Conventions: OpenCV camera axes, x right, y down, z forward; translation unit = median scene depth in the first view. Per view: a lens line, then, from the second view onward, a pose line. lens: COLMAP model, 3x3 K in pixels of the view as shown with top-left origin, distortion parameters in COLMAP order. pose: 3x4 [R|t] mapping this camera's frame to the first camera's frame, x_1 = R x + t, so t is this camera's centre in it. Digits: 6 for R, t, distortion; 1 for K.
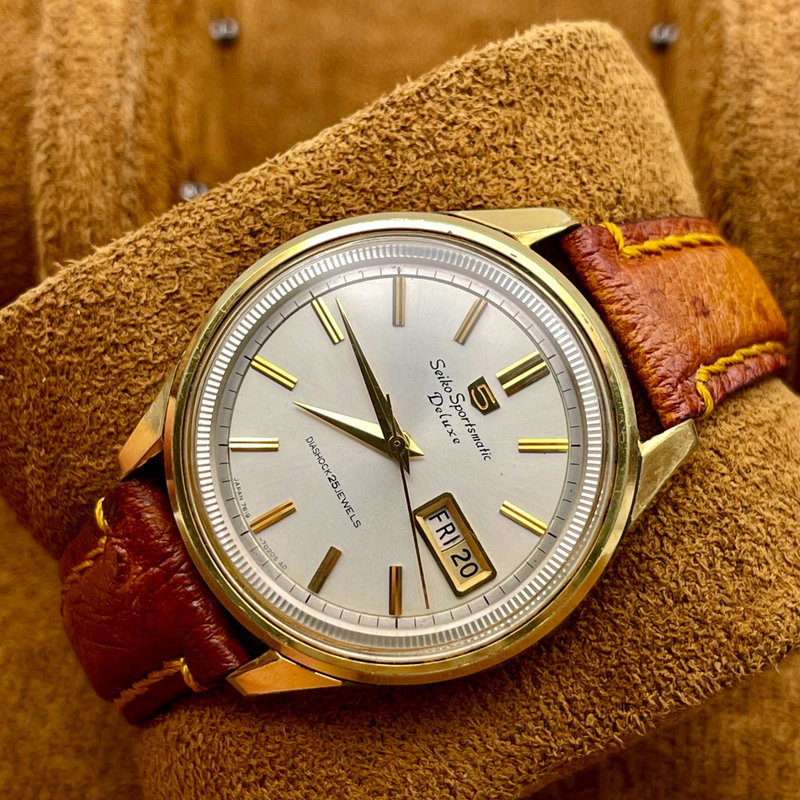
lens RADIAL K [[2004.5, 0, 356.5], [0, 2004.5, 420.8], [0, 0, 1]] dist [0.008676, -0.108106]
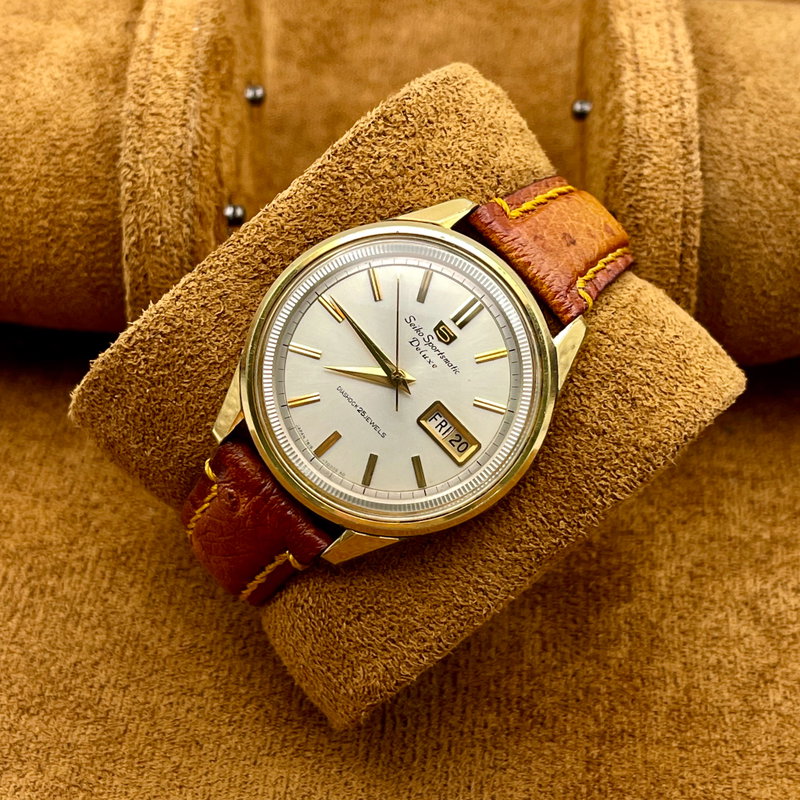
lens RADIAL K [[1720.9, 0, 362.4], [0, 1720.9, 418.5], [0, 0, 1]] dist [0.032632, -0.474294]
pose [[0.970538, -0.236974, 0.043585, -0.066315], [0.234931, 0.970862, 0.047273, -0.024842], [-0.053518, -0.035641, 0.997931, -0.281281]]
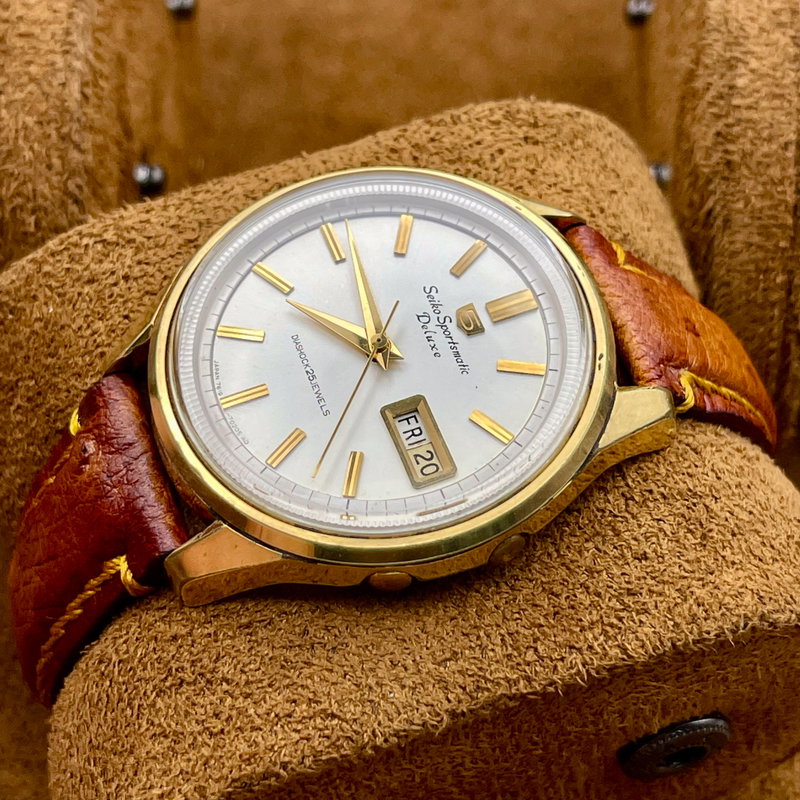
lens RADIAL K [[2025.4, 0, 335.6], [0, 2025.4, 399.8], [0, 0, 1]] dist [-0.079289, -0.182781]
pose [[0.984468, 0.160847, -0.070369, 0.072583], [-0.175509, 0.891419, -0.417814, 0.451994], [-0.004476, 0.423675, 0.905803, 0.080156]]
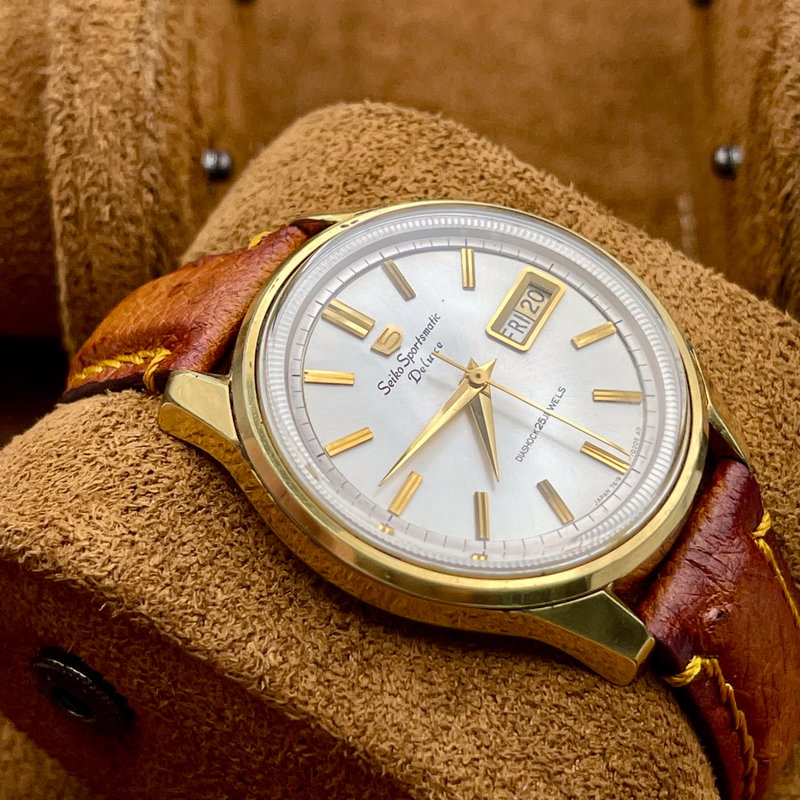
lens RADIAL K [[2004.5, 0, 356.5], [0, 2004.5, 420.8], [0, 0, 1]] dist [0.008676, -0.108106]
pose [[-0.528246, -0.701551, 0.478312, -0.418345], [0.832992, -0.319005, 0.452061, -0.472097], [-0.164560, 0.637230, 0.752900, 0.269956]]
